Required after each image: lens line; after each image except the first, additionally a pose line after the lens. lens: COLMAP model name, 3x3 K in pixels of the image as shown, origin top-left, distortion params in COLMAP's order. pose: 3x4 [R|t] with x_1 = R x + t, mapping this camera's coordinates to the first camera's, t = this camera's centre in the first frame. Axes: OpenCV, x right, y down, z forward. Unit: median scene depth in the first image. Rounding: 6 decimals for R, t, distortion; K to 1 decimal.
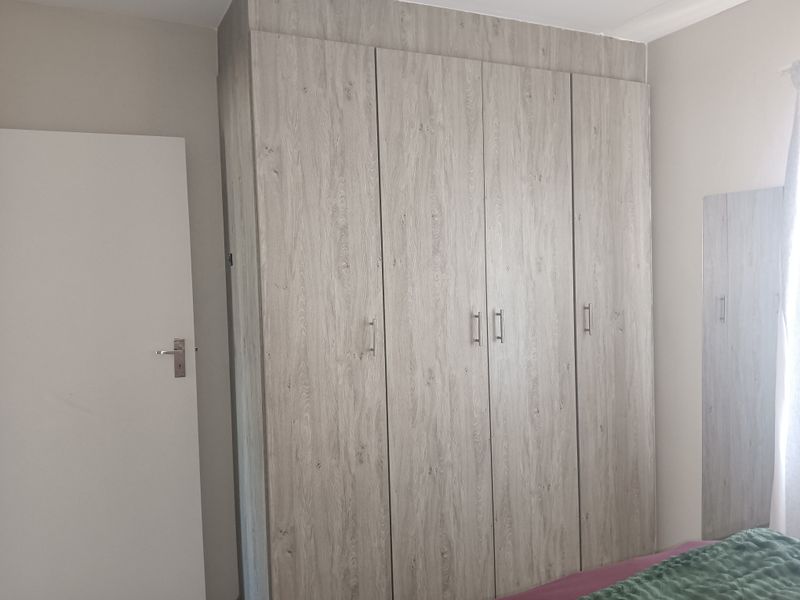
lens RADIAL K [[635.6, 0, 397.5], [0, 635.6, 298.3], [0, 0, 1]] dist [0.118351, -0.239137]
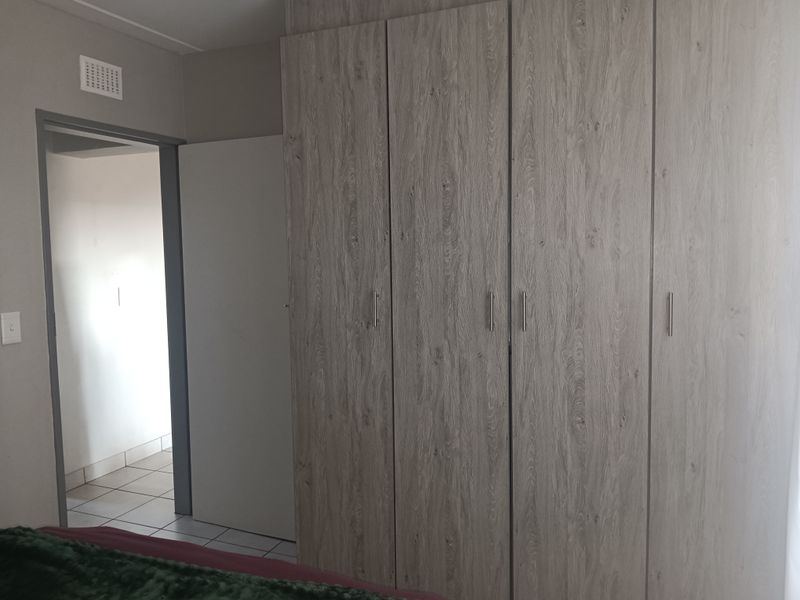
lens RADIAL K [[635.6, 0, 397.5], [0, 635.6, 298.3], [0, 0, 1]] dist [0.118351, -0.239137]
pose [[0.659580, 0.078071, -0.747568, 0.739319], [-0.037113, 0.996761, 0.071350, -0.029848], [0.750717, -0.019317, 0.660341, 0.333963]]
